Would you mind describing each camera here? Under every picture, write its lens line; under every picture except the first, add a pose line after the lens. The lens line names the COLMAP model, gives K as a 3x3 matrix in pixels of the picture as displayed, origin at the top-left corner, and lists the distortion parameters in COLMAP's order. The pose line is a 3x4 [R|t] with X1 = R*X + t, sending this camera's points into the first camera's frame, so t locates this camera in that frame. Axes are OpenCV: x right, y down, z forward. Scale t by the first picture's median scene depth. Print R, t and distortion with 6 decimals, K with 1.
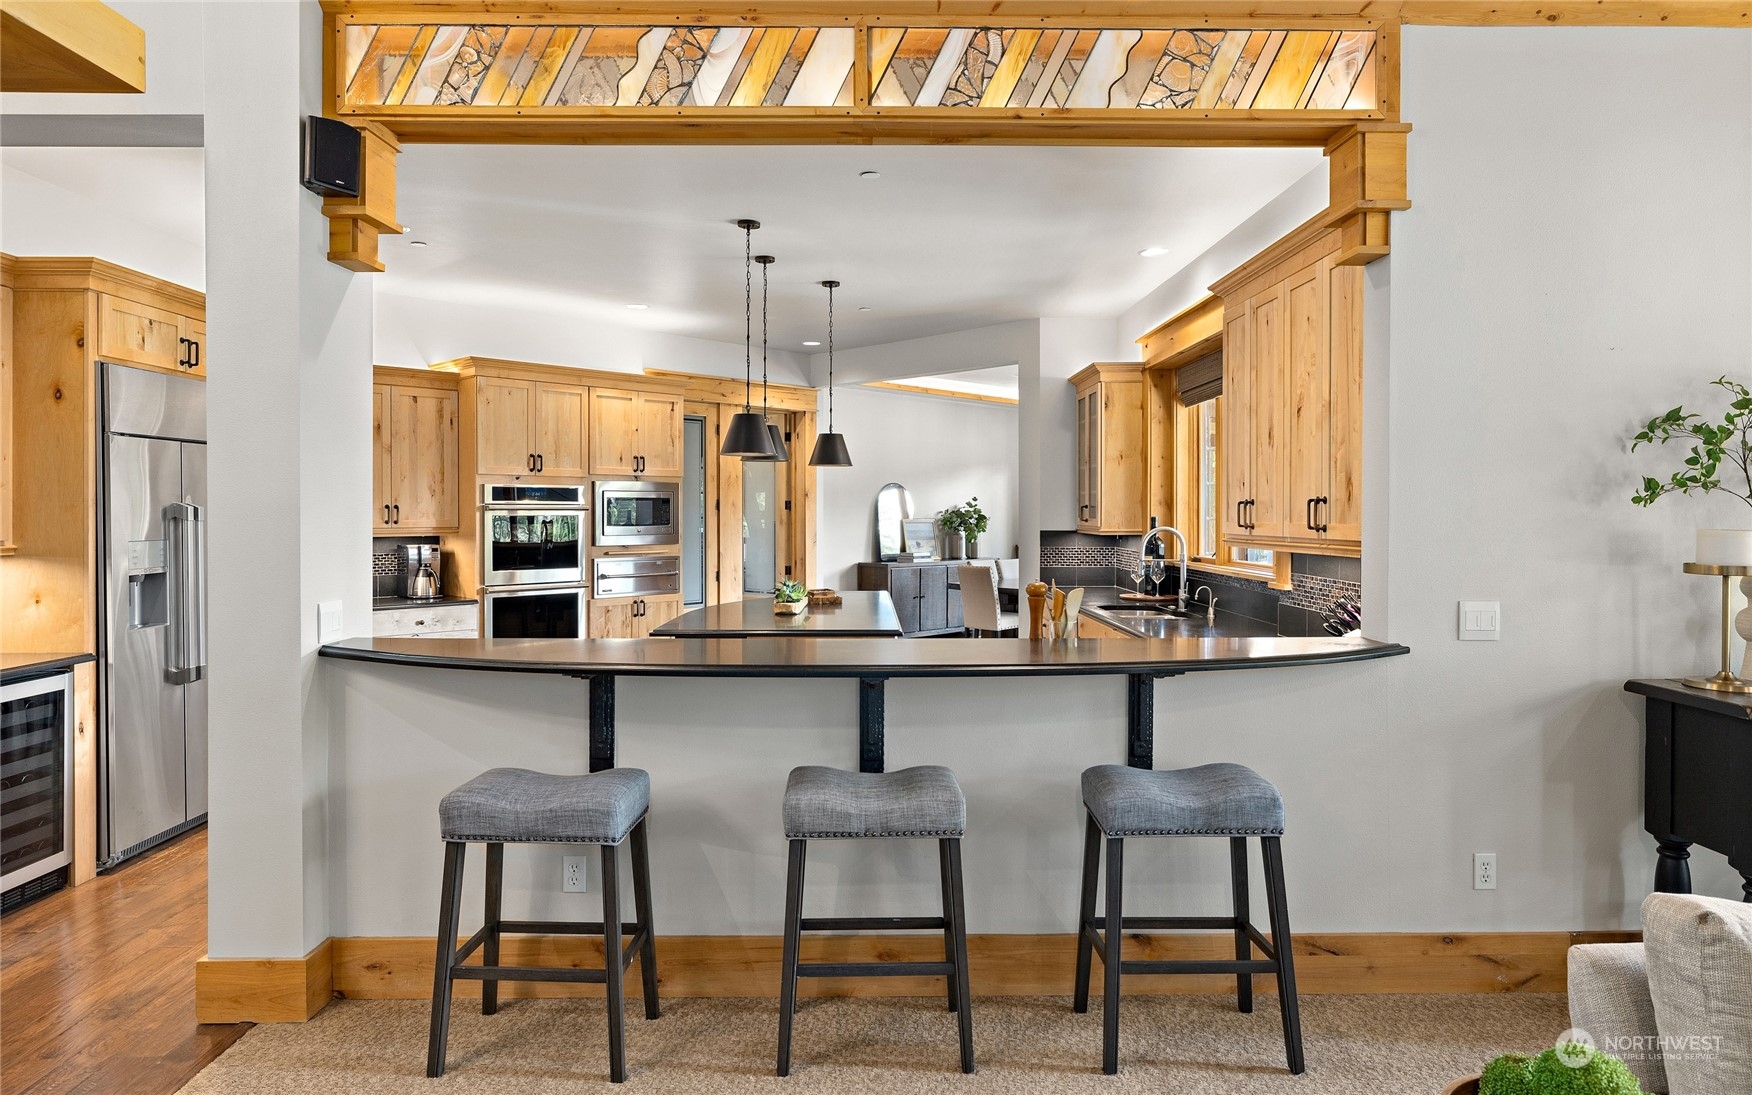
lens RADIAL K [[1025.8, 0, 875.2], [0, 1025.8, 526.7], [0, 0, 1]] dist [-0.003722, -0.002064]
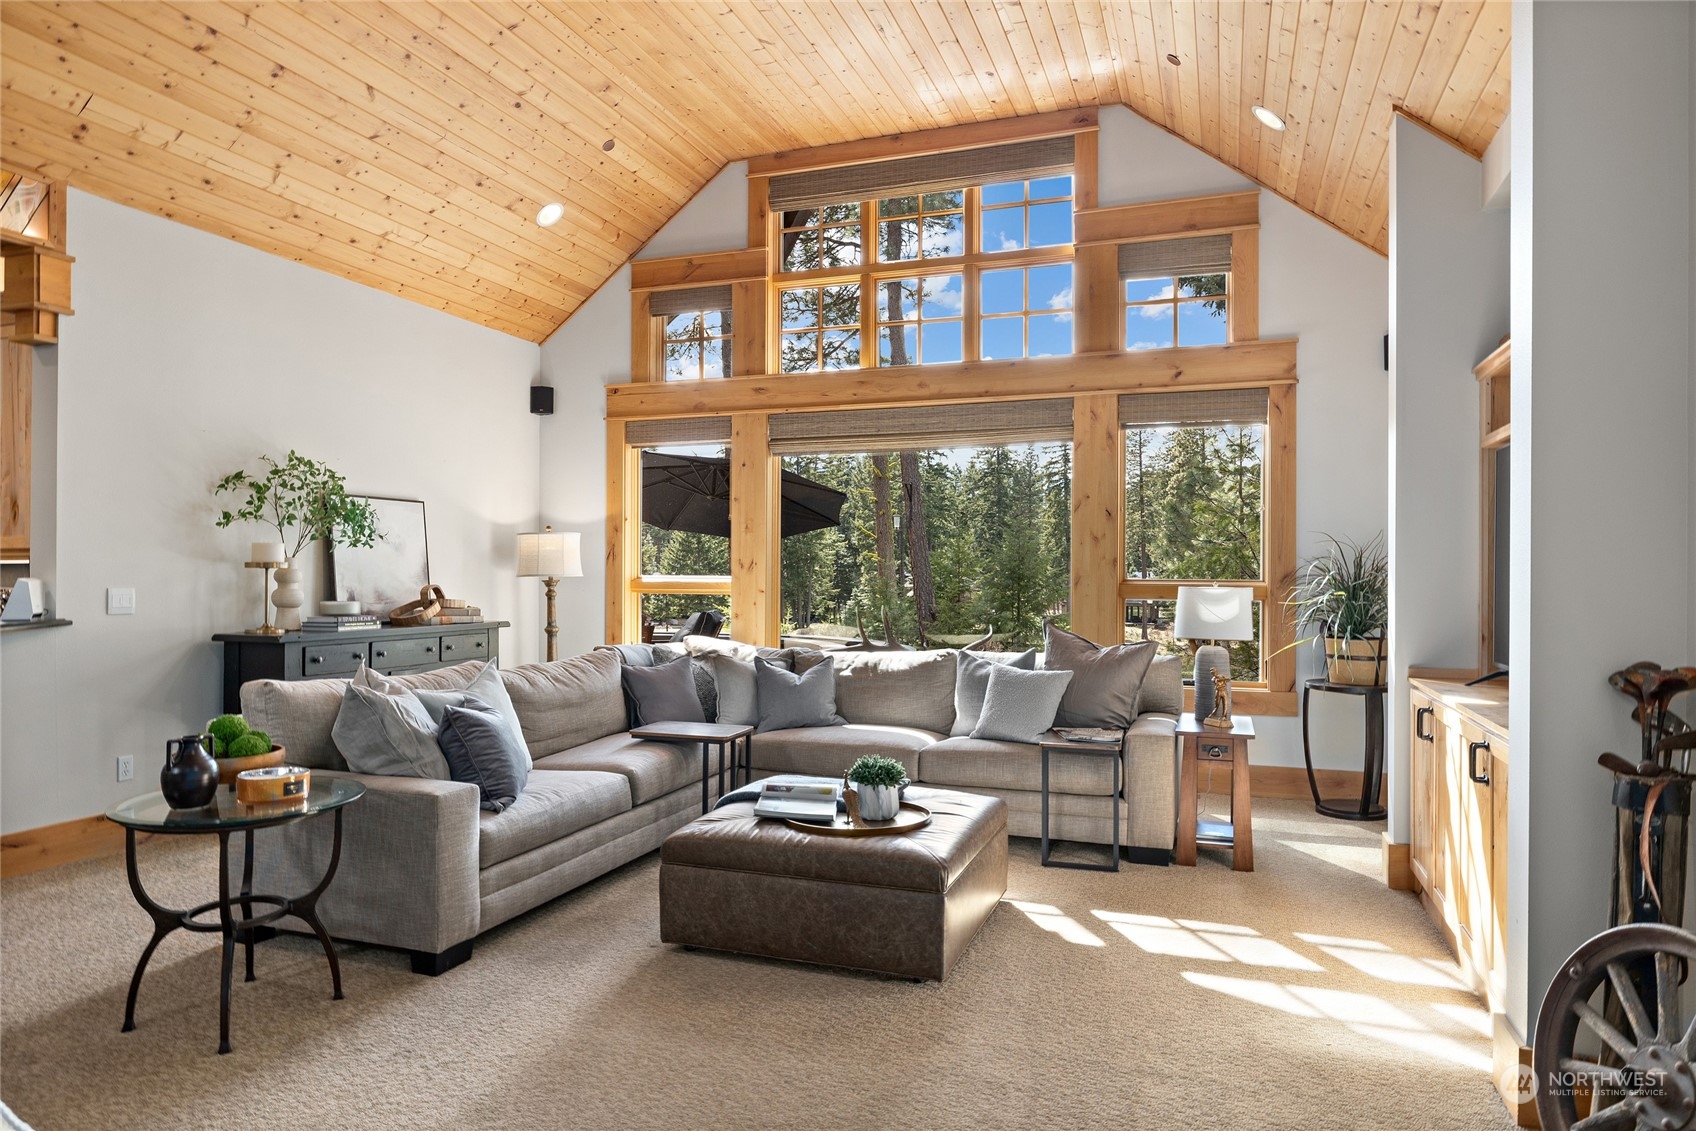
lens RADIAL K [[1052.1, 0, 848.0], [0, 1052.1, 565.5], [0, 0, 1]] dist [0.002253, 0.000656]
pose [[0.354413, 0.003750, 0.935081, -0.477730], [0.004092, 0.999976, -0.005561, 0.052981], [-0.935080, 0.005797, 0.354390, -0.544049]]
